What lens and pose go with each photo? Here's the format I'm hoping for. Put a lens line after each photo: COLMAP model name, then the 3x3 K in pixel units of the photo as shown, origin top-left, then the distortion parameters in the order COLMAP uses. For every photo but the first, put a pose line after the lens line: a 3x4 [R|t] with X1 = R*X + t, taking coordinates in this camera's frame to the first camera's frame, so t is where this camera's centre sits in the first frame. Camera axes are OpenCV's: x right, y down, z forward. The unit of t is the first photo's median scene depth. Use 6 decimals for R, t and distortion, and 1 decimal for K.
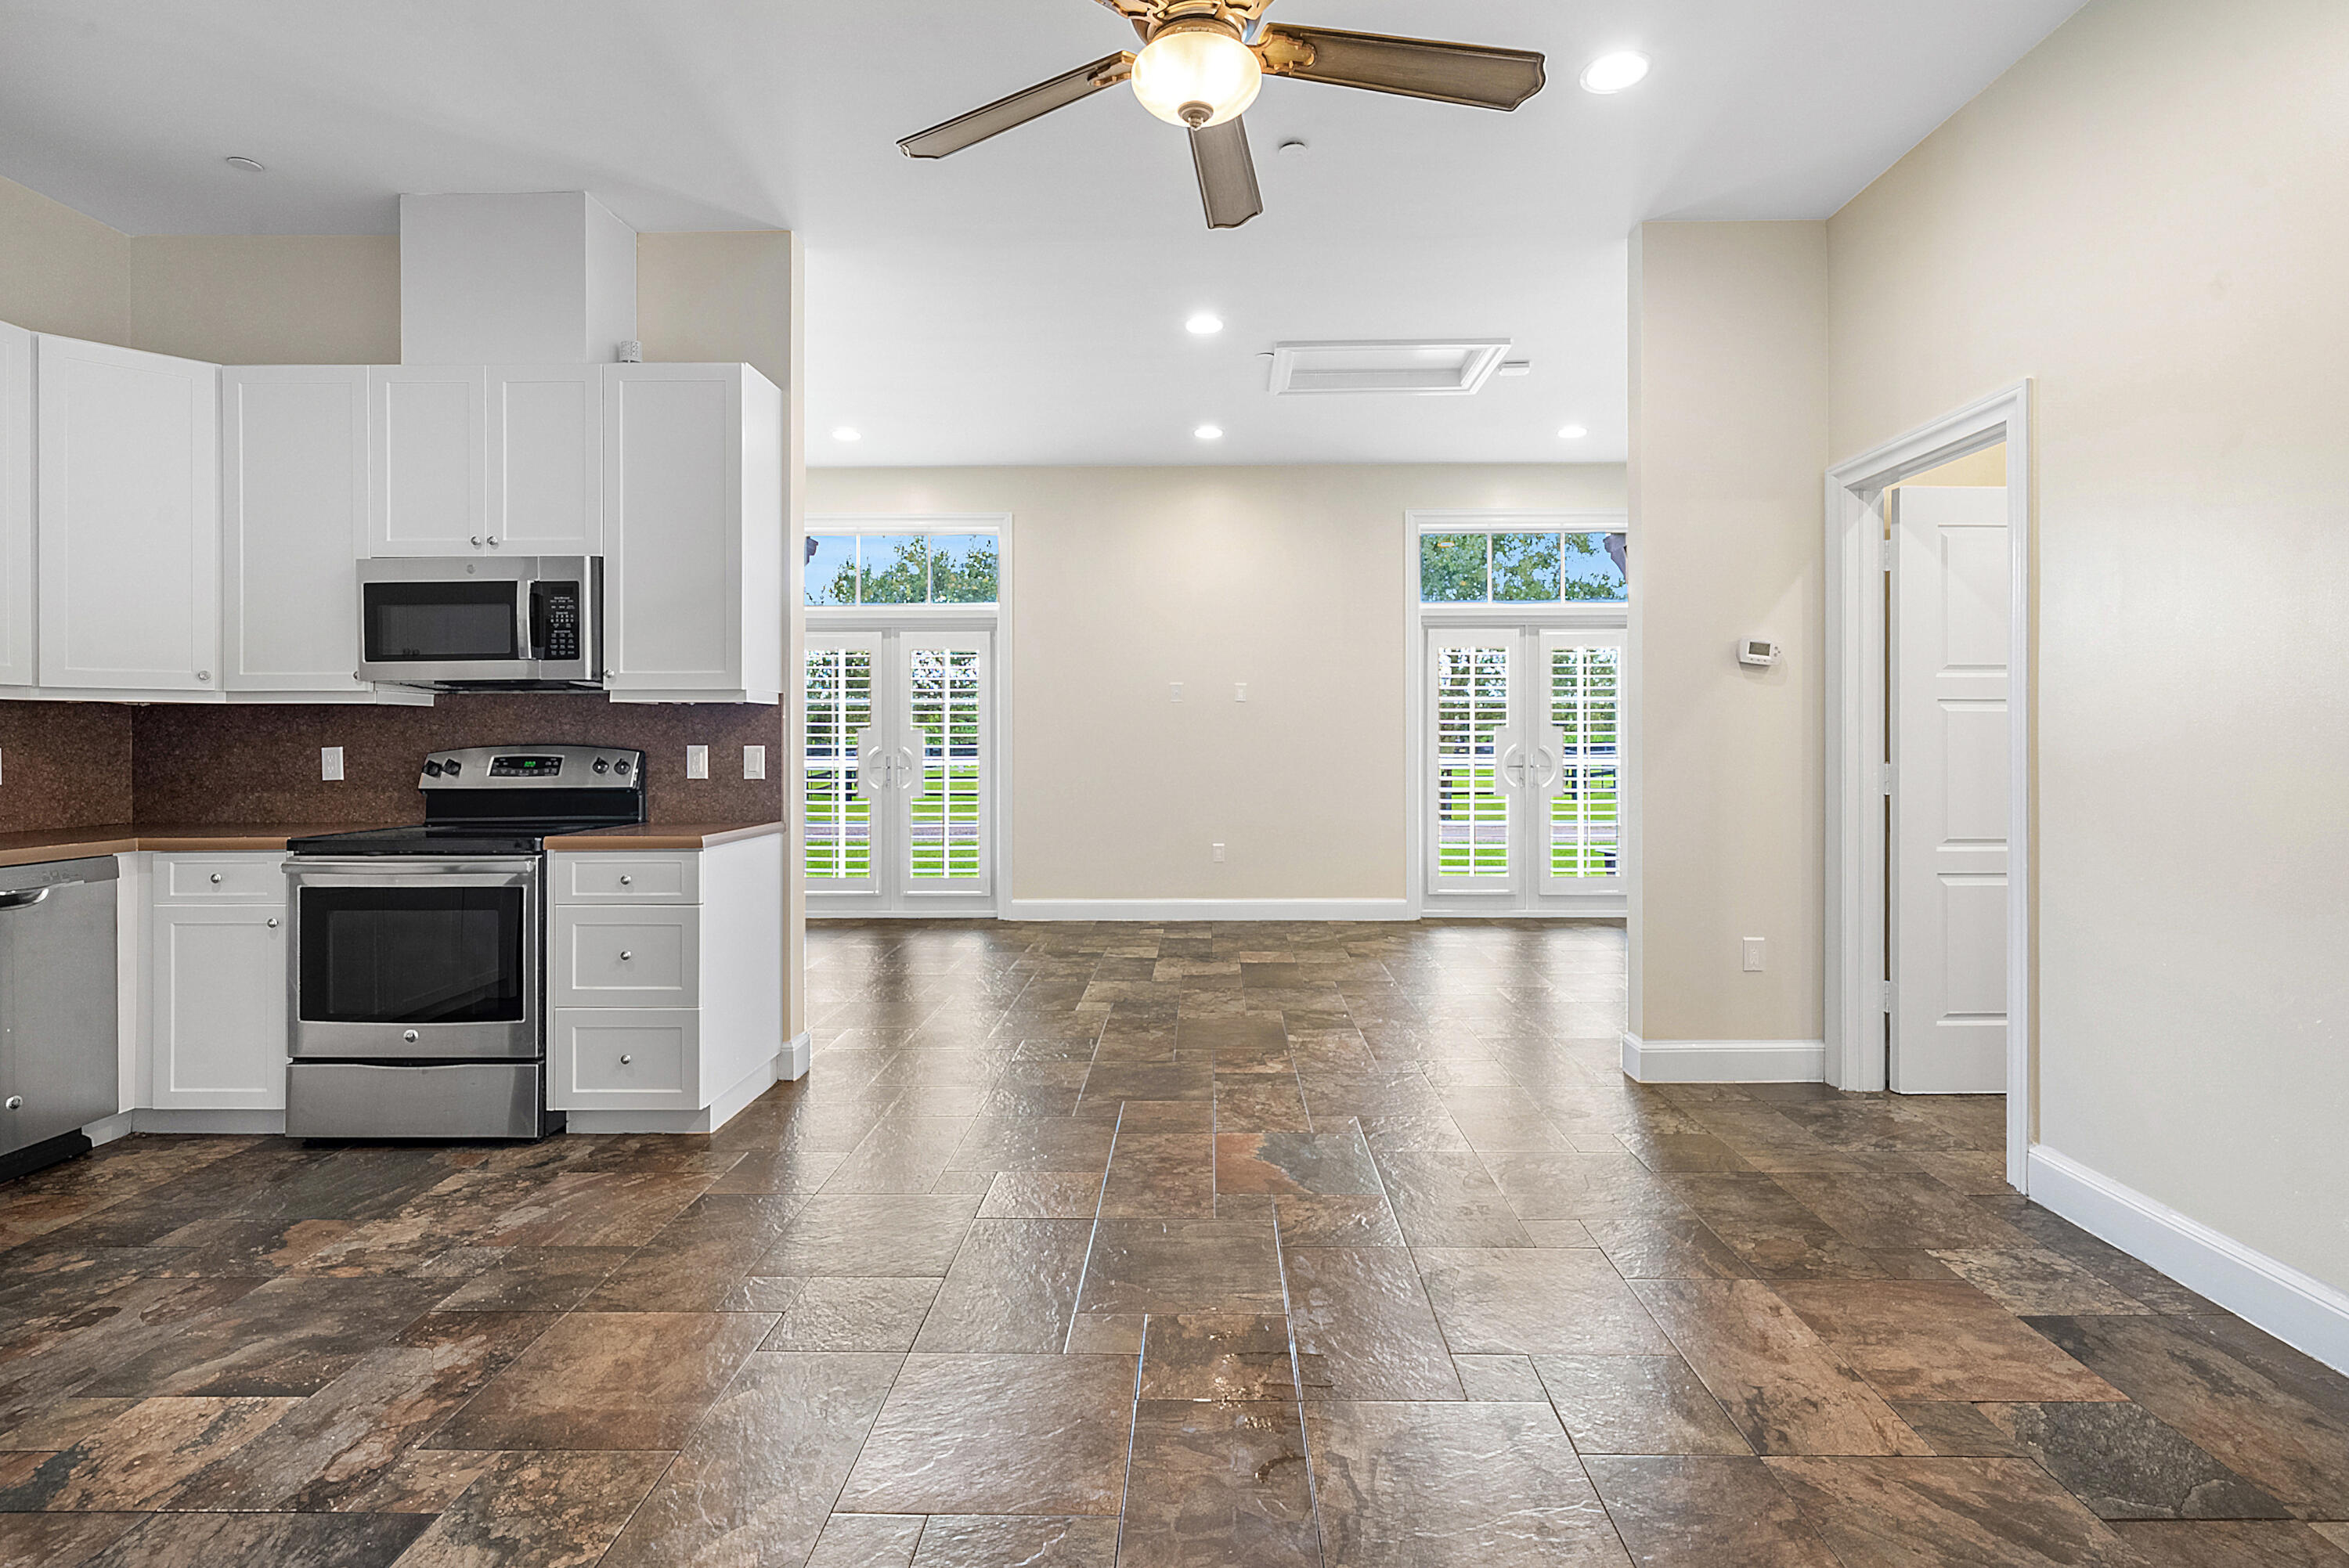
lens RADIAL K [[1083.5, 0, 1183.5], [0, 1083.5, 734.8], [0, 0, 1]] dist [0.002040, 0.000516]
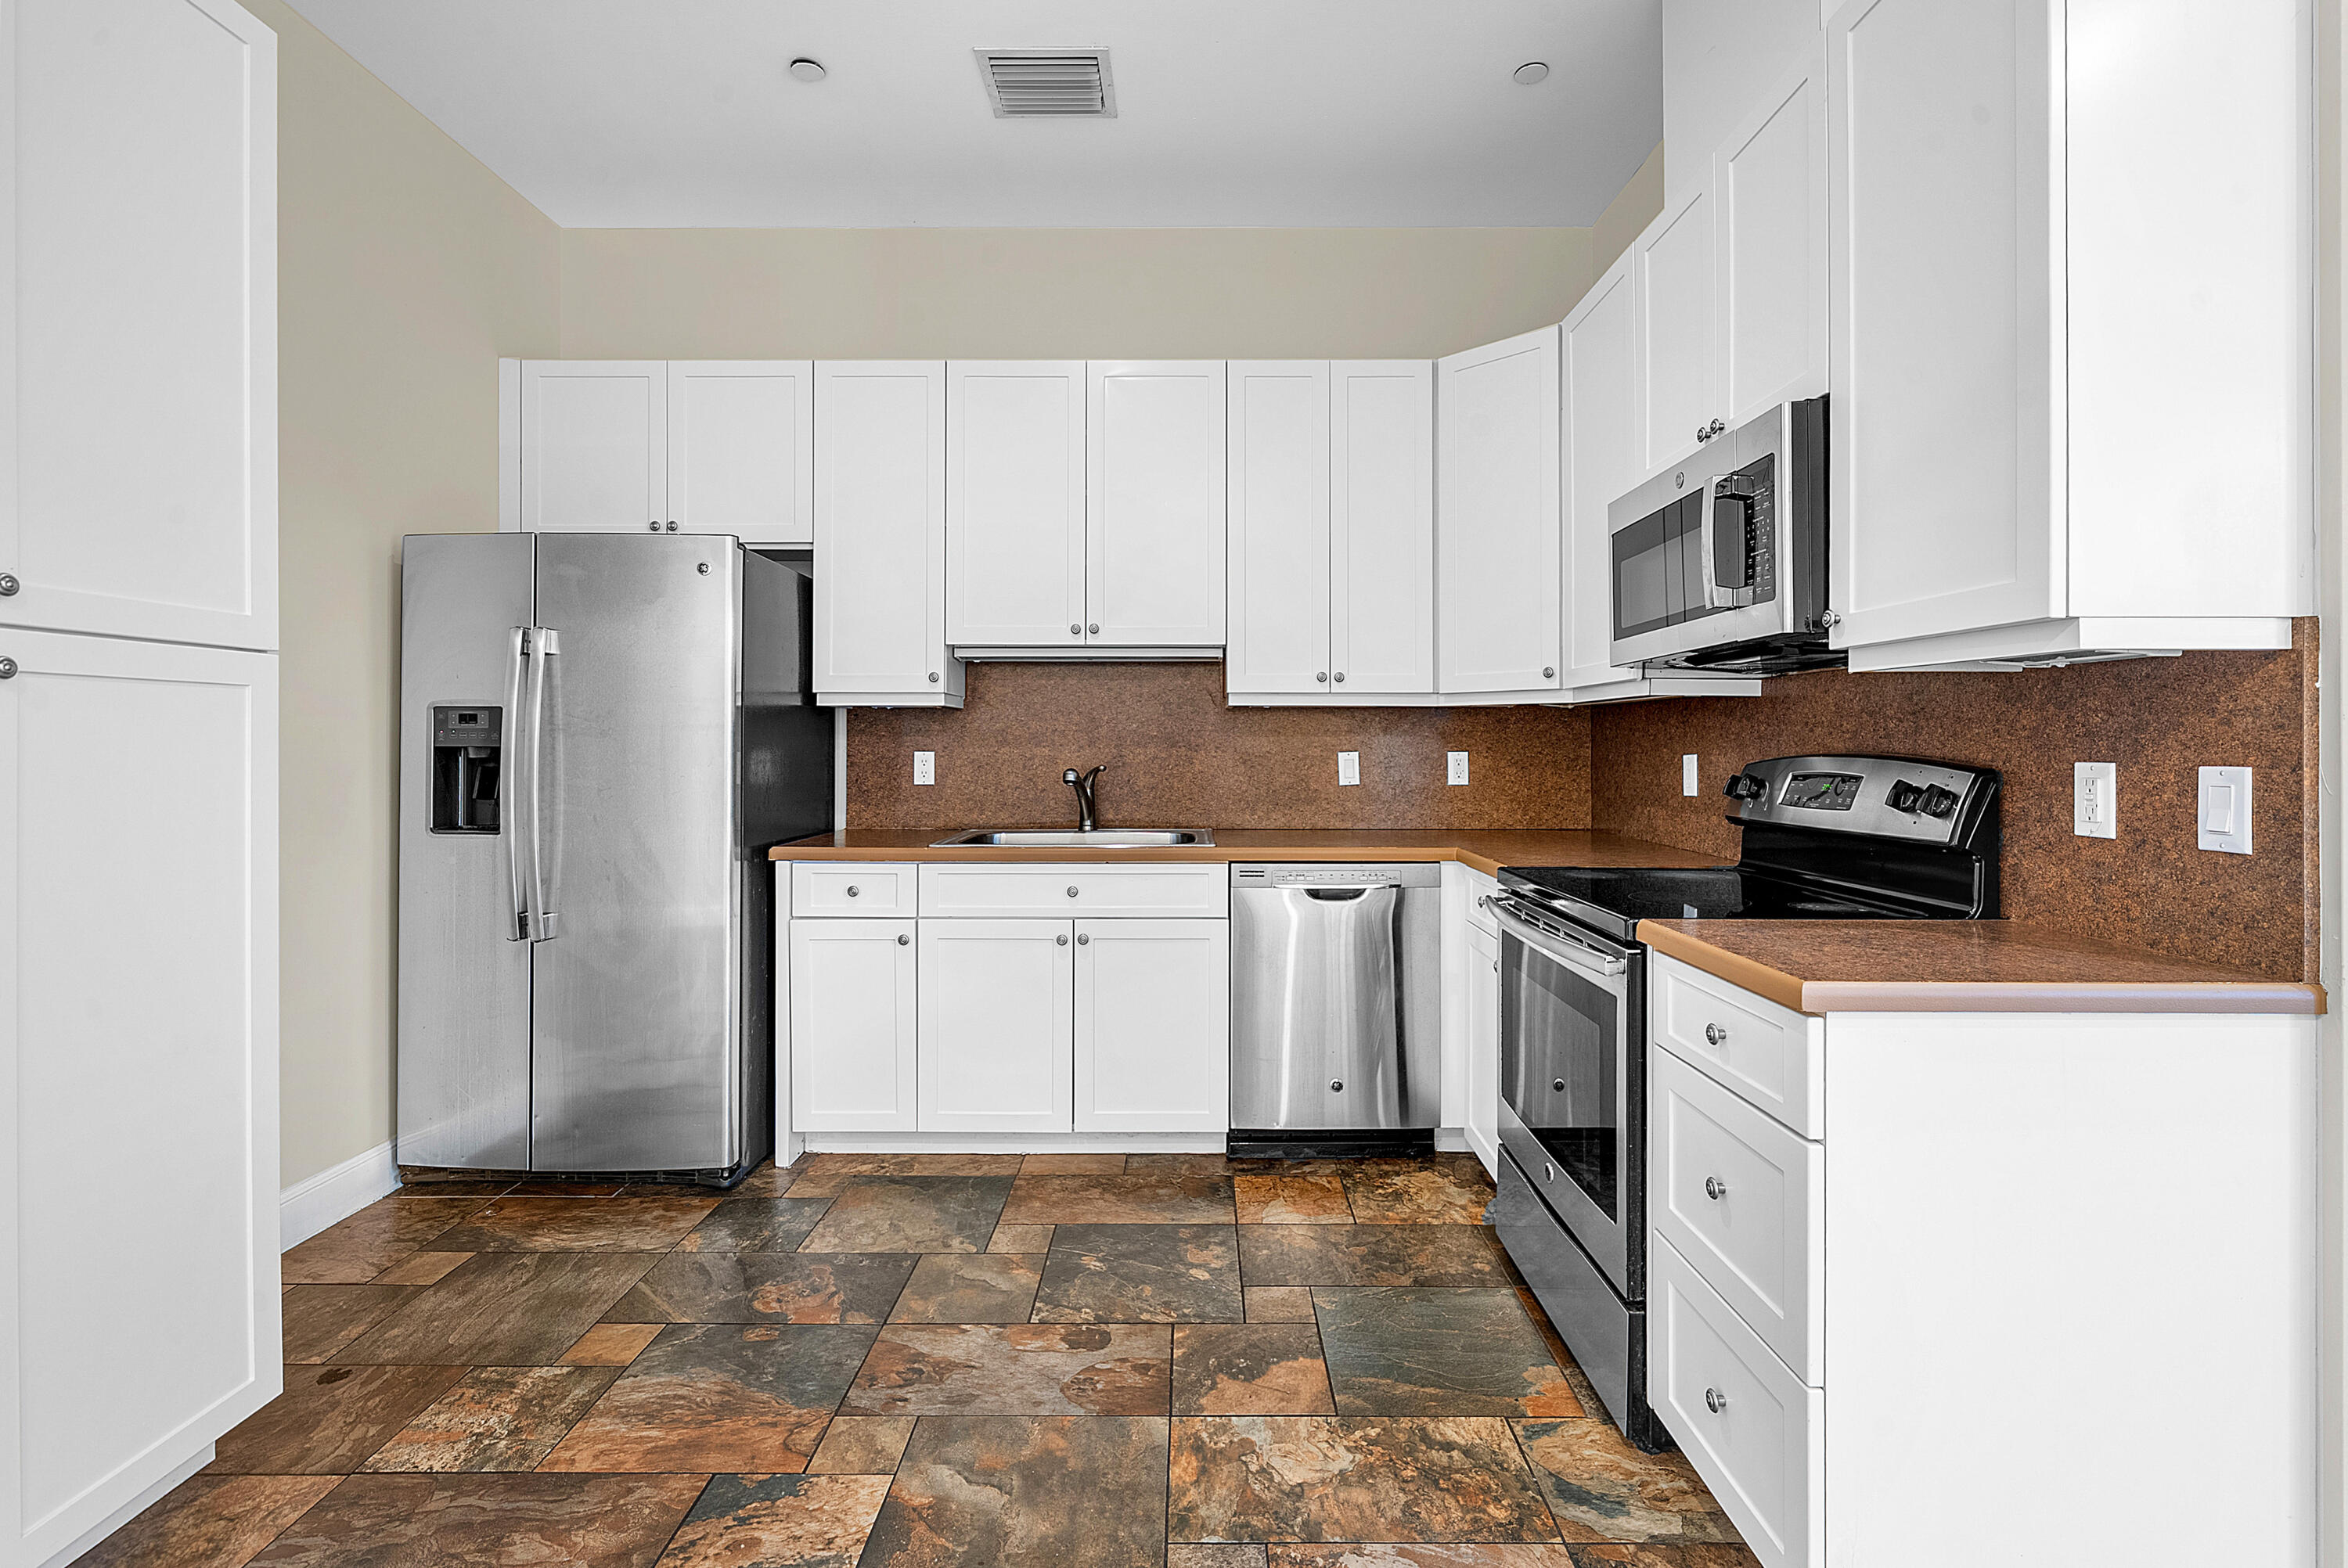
lens RADIAL K [[1047.7, 0, 1191.2], [0, 1047.7, 741.0], [0, 0, 1]] dist [0.000993, 0.000402]
pose [[0.021285, -0.000112, -0.999773, -0.046361], [0.003354, 0.999994, -0.000041, 0.000838], [0.999768, -0.003352, 0.021286, 0.756565]]
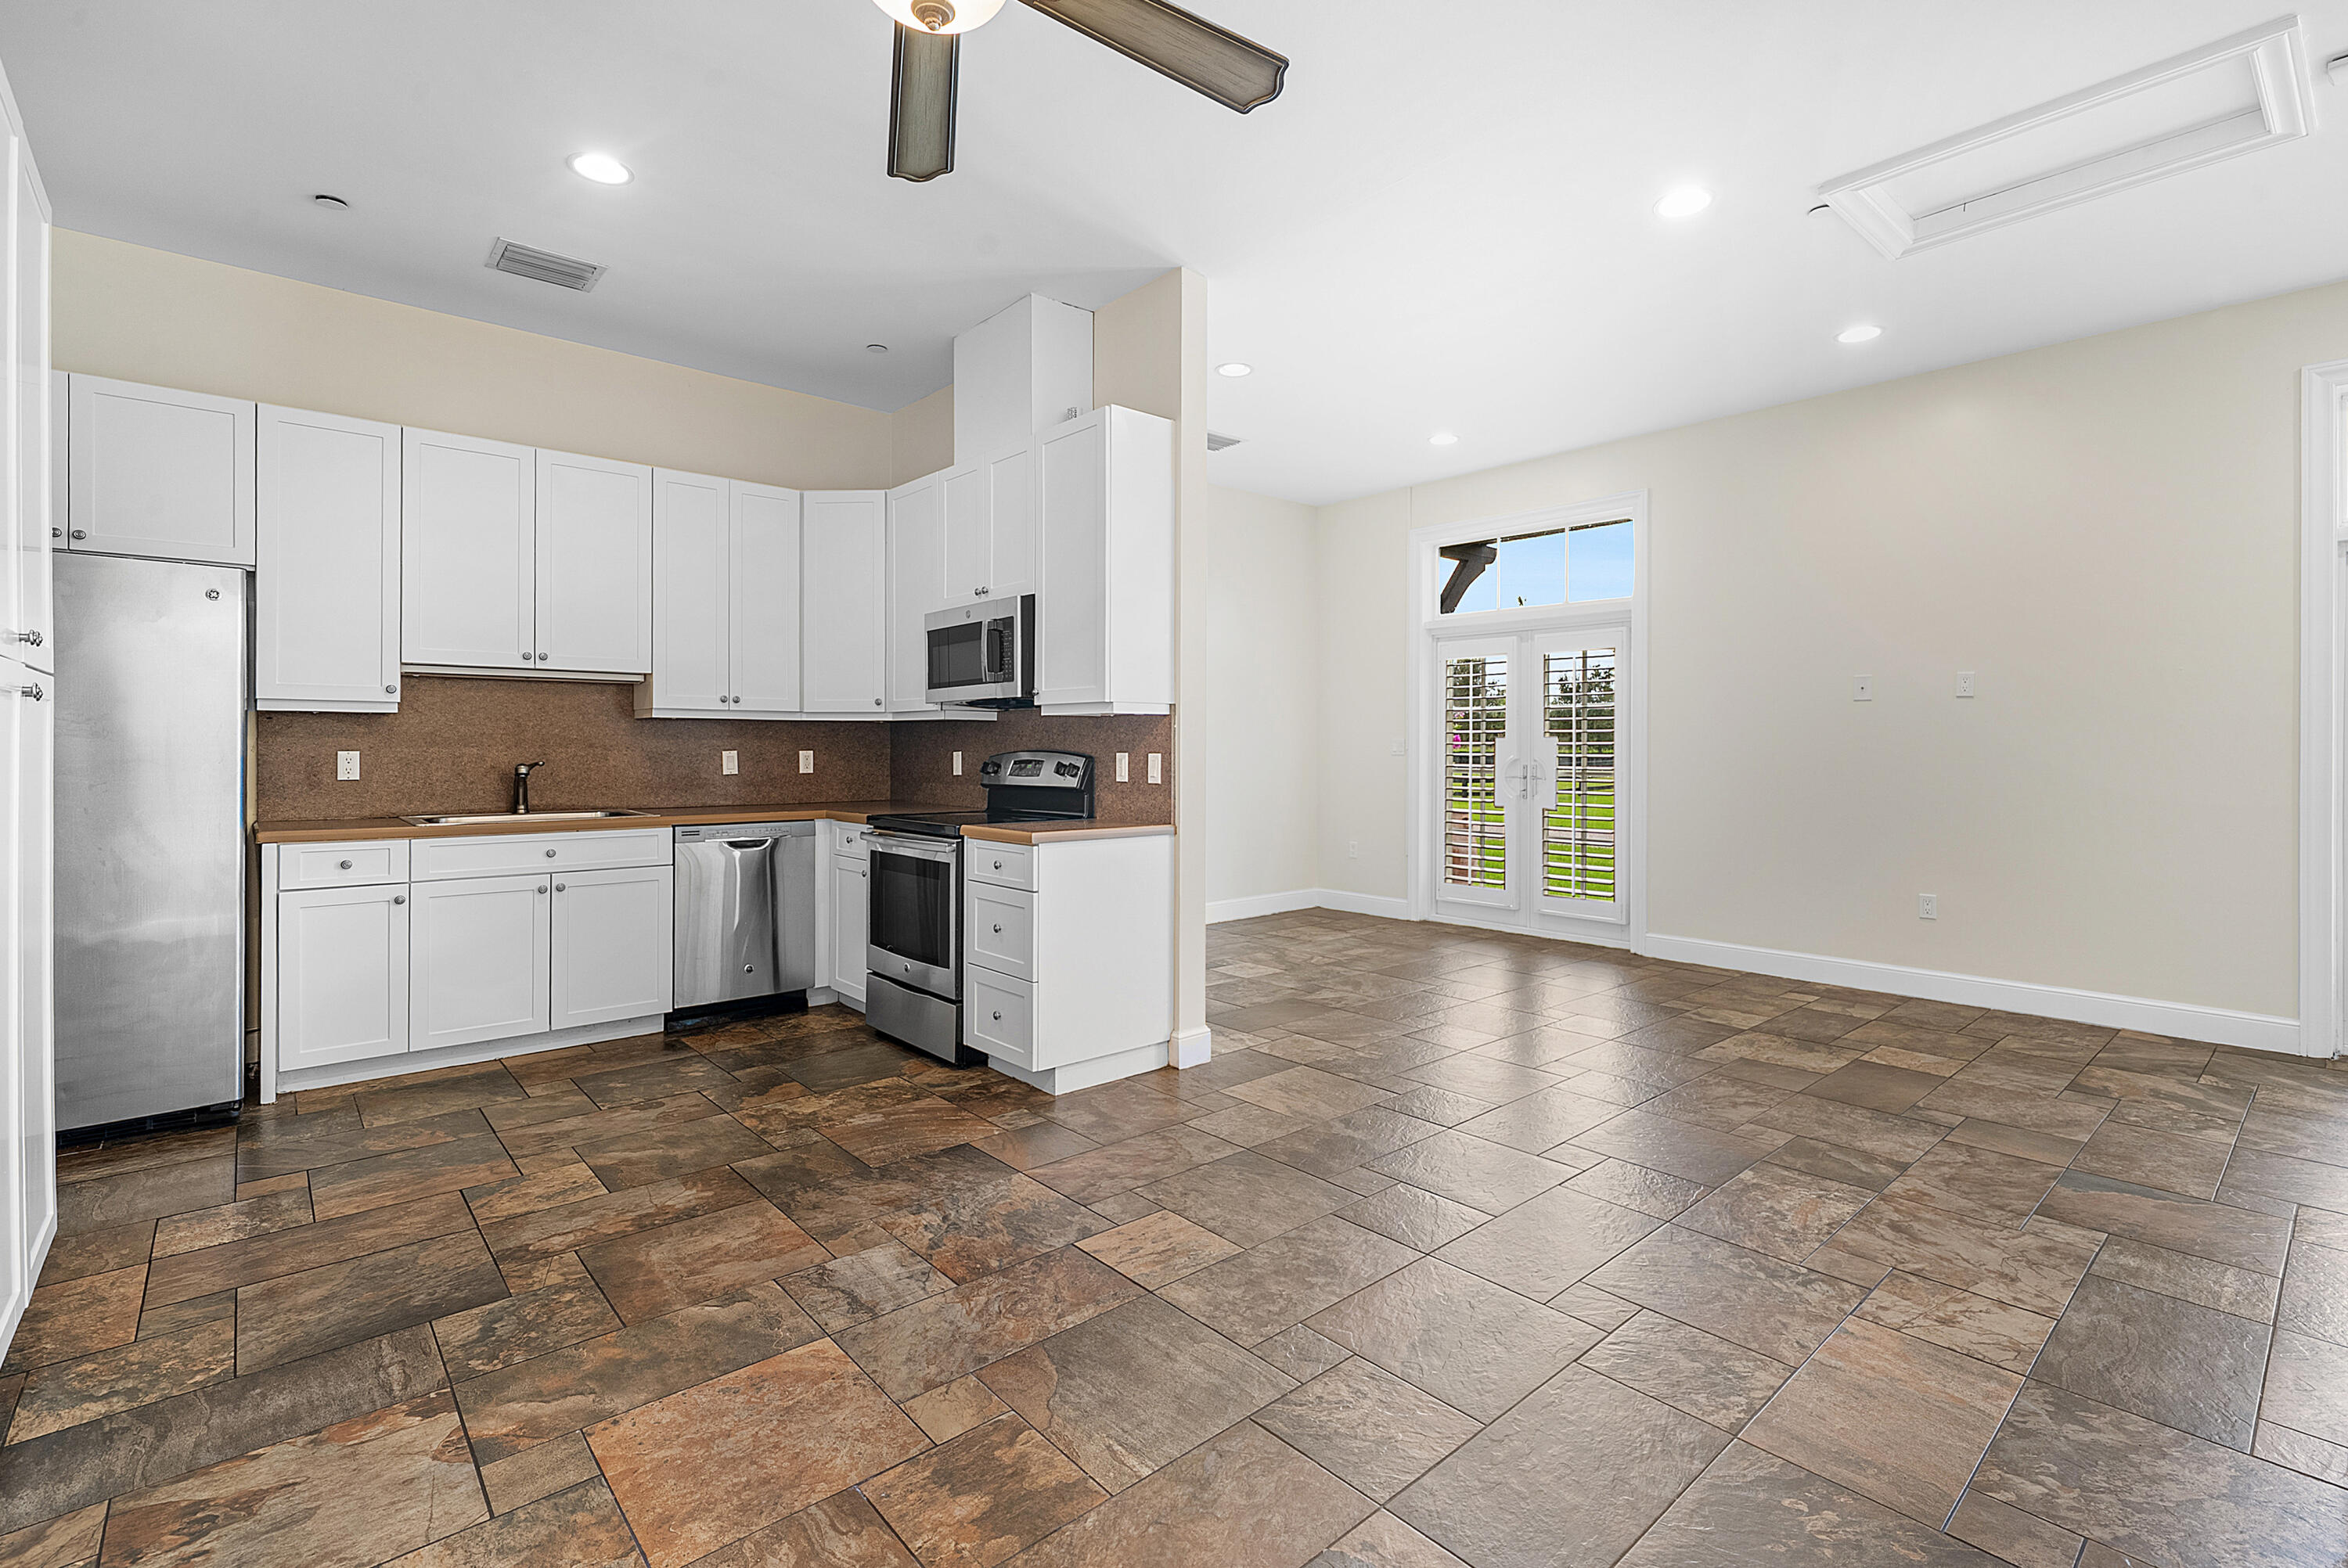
lens RADIAL K [[1047.7, 0, 1191.2], [0, 1047.7, 741.0], [0, 0, 1]] dist [0.000993, 0.000402]
pose [[0.685791, 0.000264, -0.727798, 0.470492], [-0.001196, 0.999999, -0.000764, -0.001432], [0.727797, 0.001395, 0.685791, 0.366745]]
